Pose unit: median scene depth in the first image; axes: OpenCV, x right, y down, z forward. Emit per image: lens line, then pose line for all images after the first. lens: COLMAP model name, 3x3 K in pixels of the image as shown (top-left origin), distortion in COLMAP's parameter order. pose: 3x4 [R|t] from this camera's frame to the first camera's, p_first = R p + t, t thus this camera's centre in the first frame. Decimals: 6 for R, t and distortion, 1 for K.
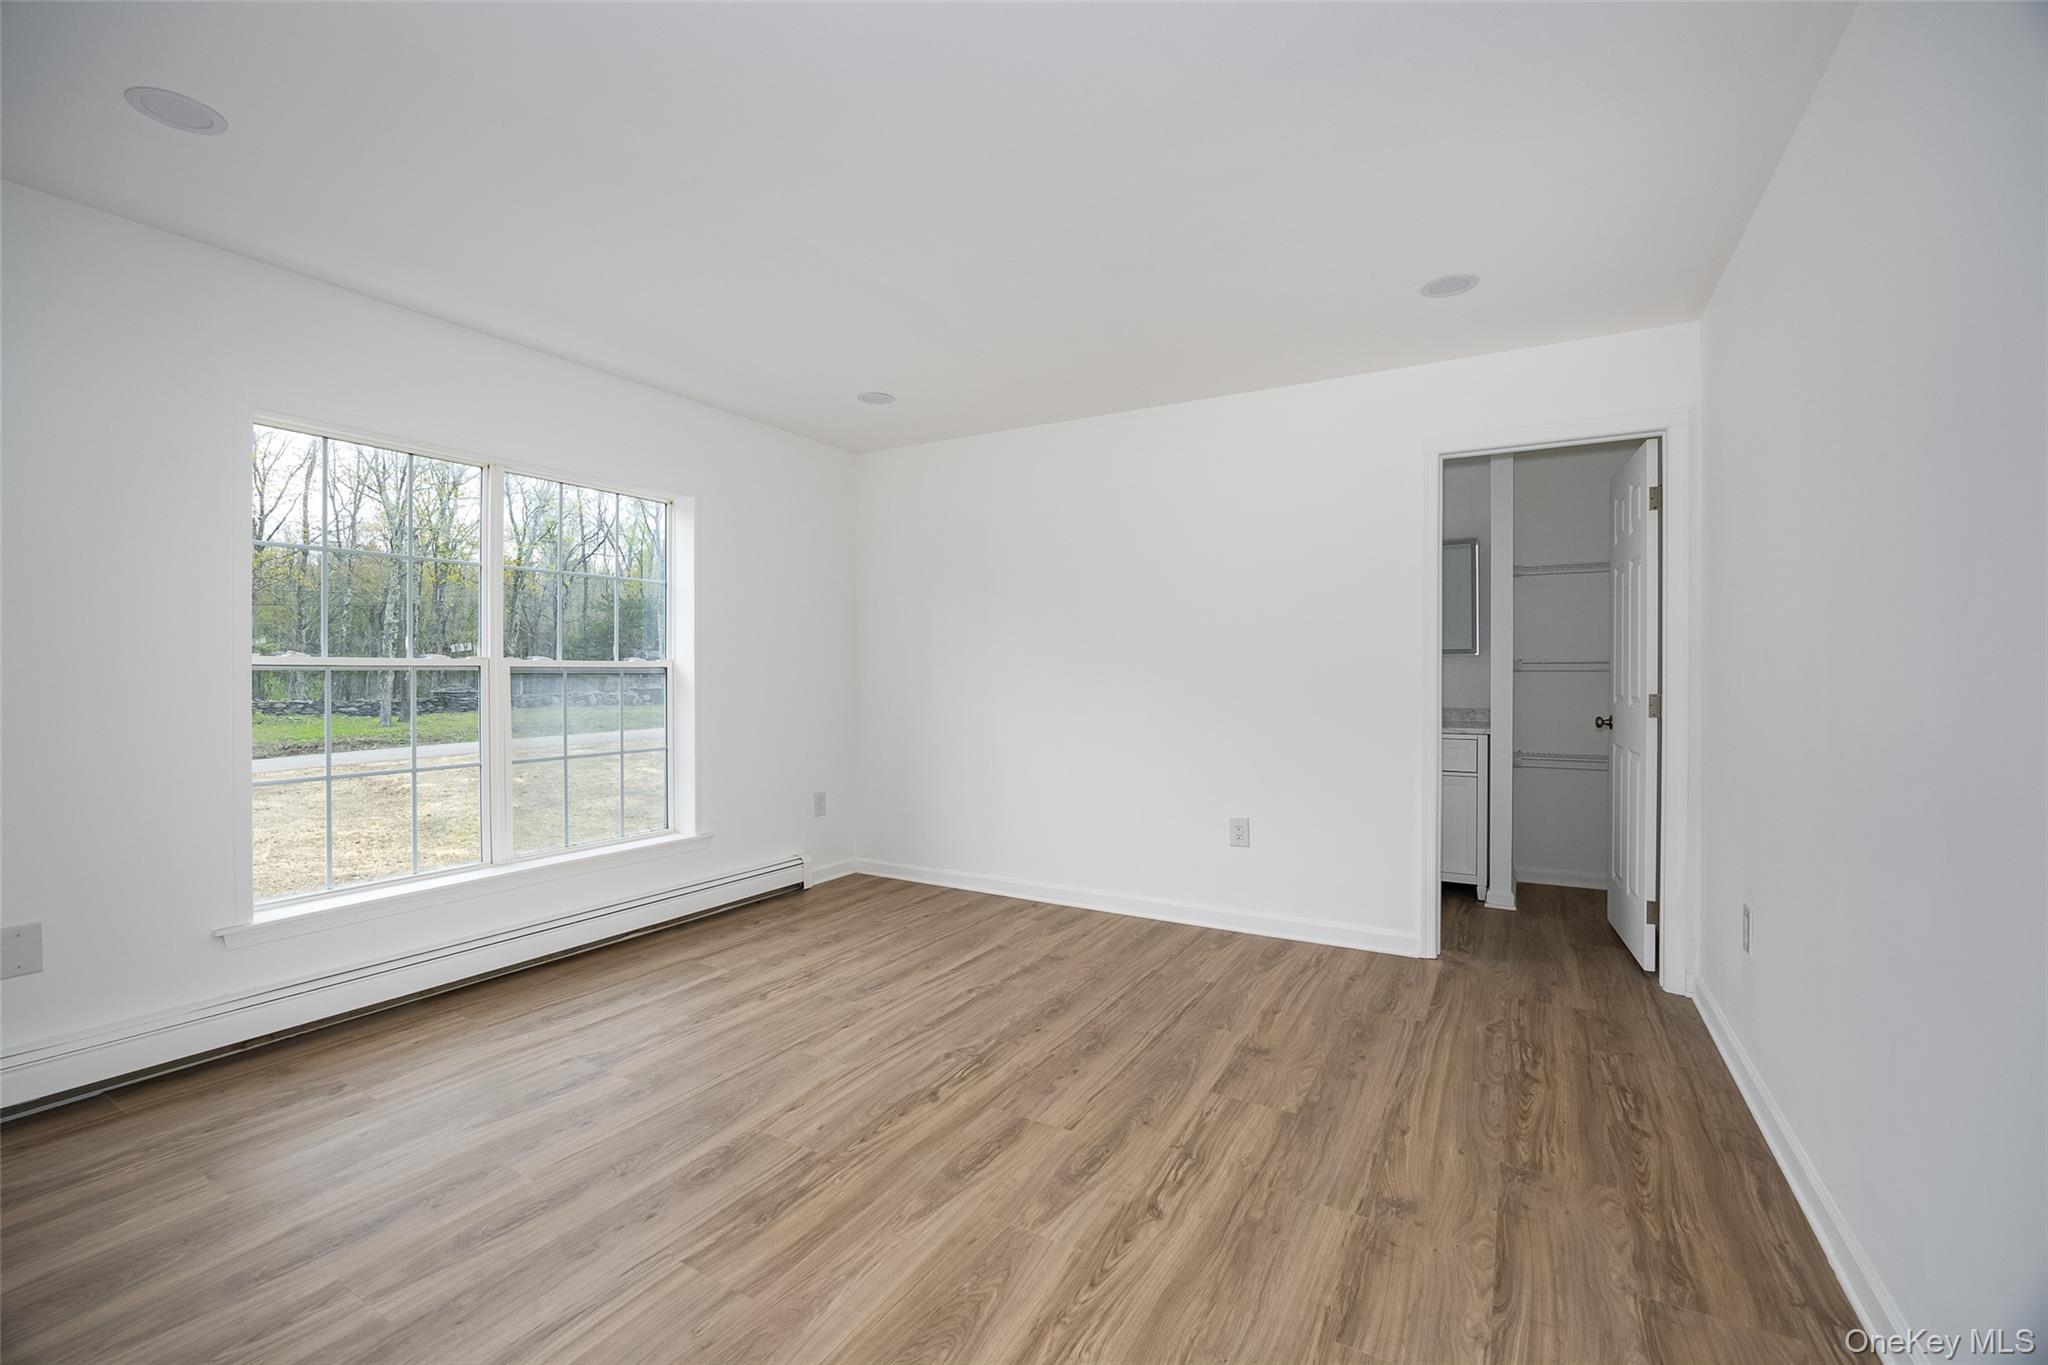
lens RADIAL K [[880.1, 0, 1024.0], [0, 880.1, 682.5], [0, 0, 1]] dist [-0.019086, 0.000306]
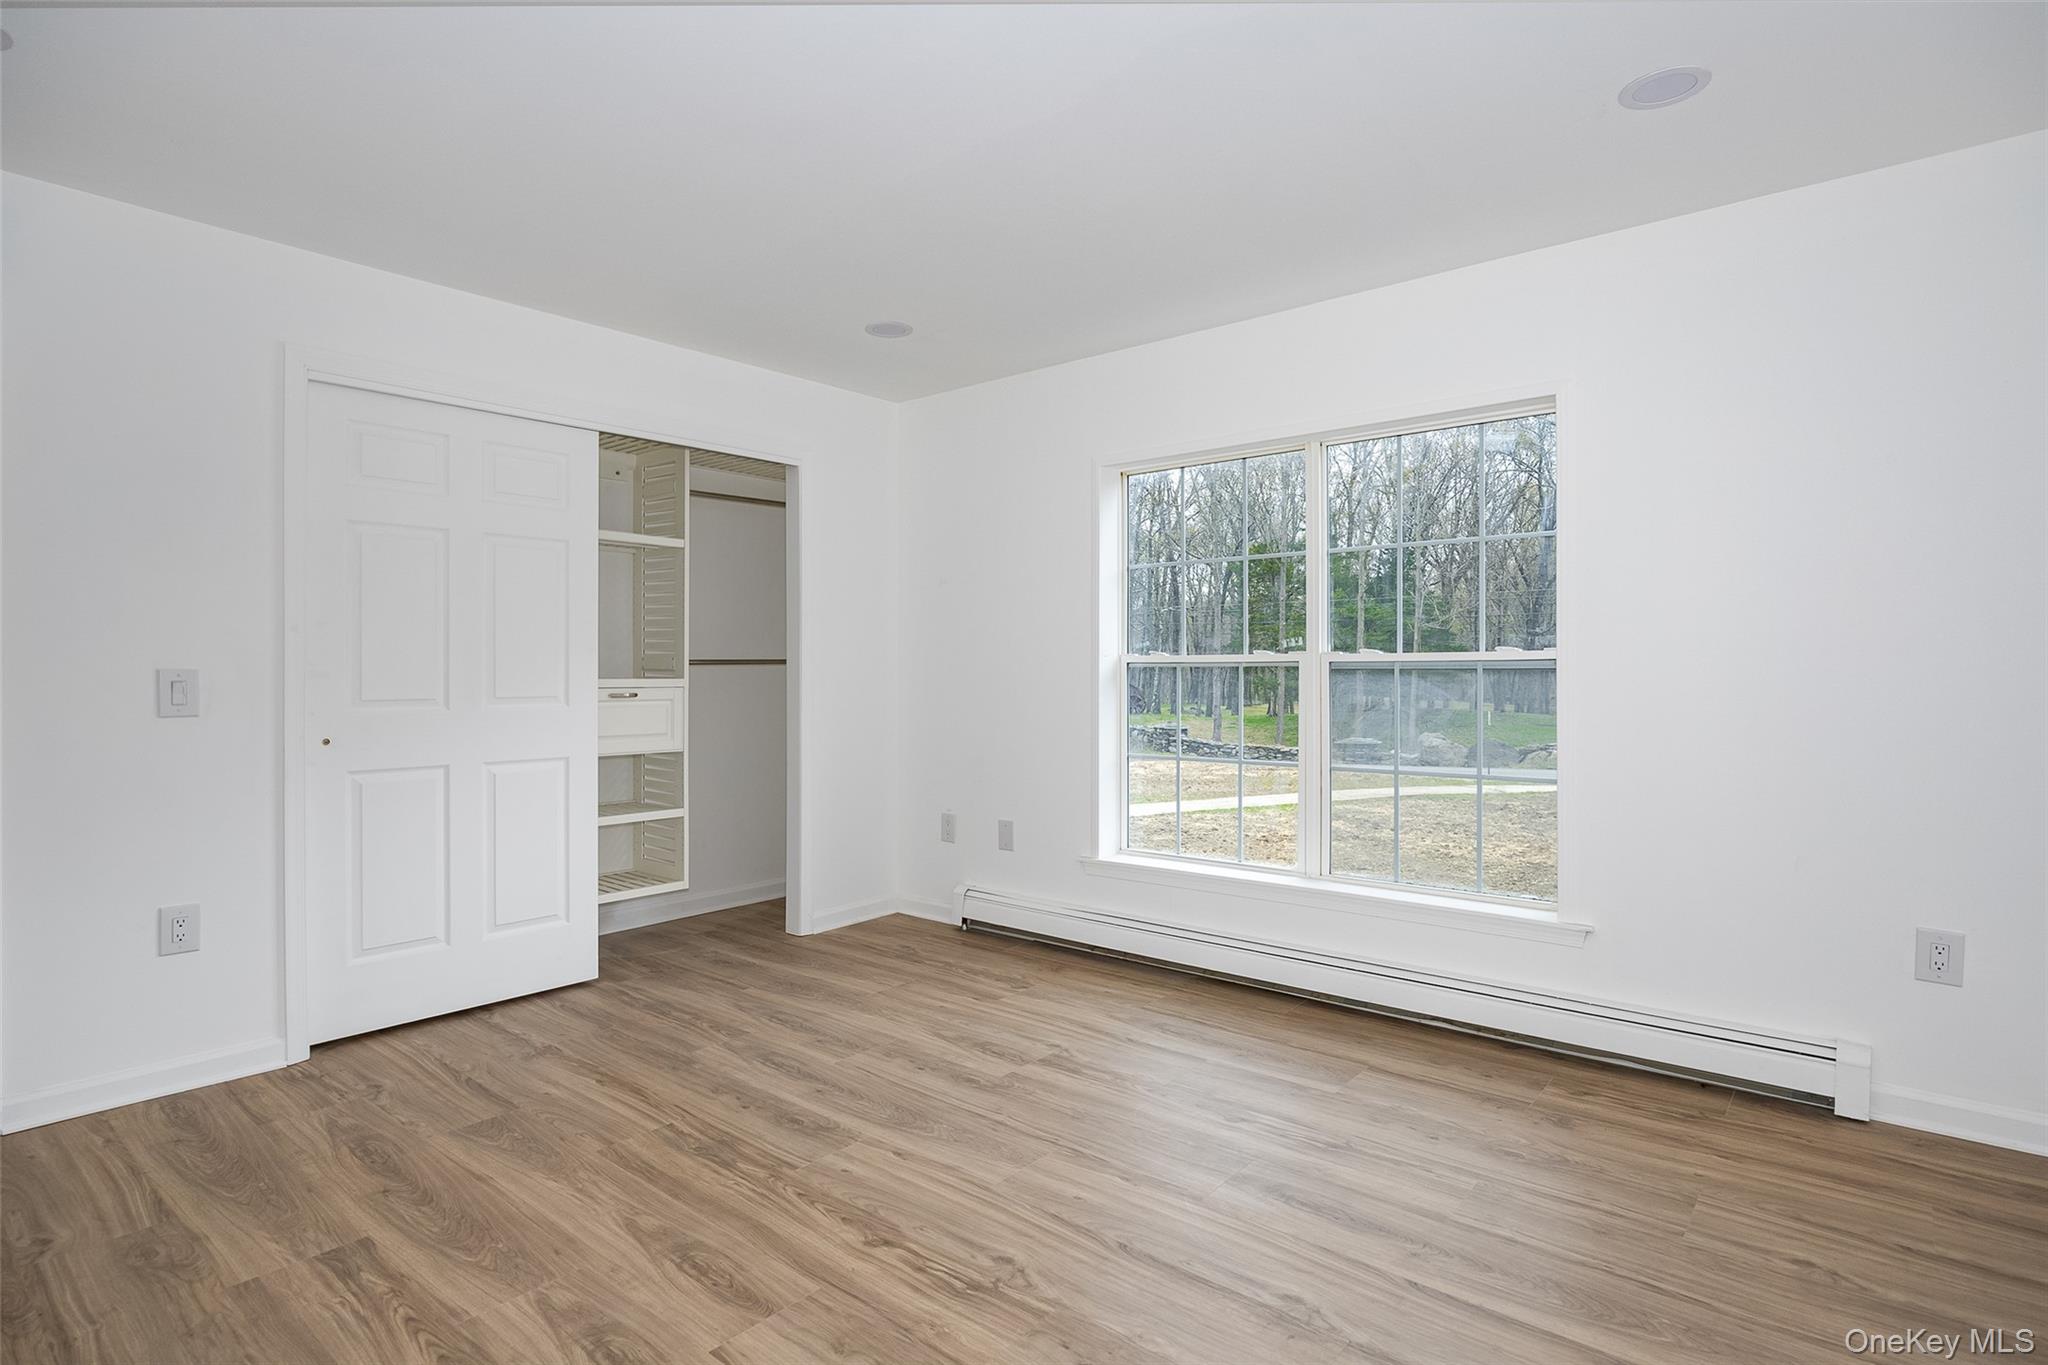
lens RADIAL K [[1008.6, 0, 1024.0], [0, 1008.6, 682.5], [0, 0, 1]] dist [-0.012734, 0.000950]
pose [[-0.165759, 0.010706, -0.986108, 0.596115], [-0.010076, 0.999870, 0.012549, -0.008076], [0.986115, 0.012016, -0.165630, 1.063448]]
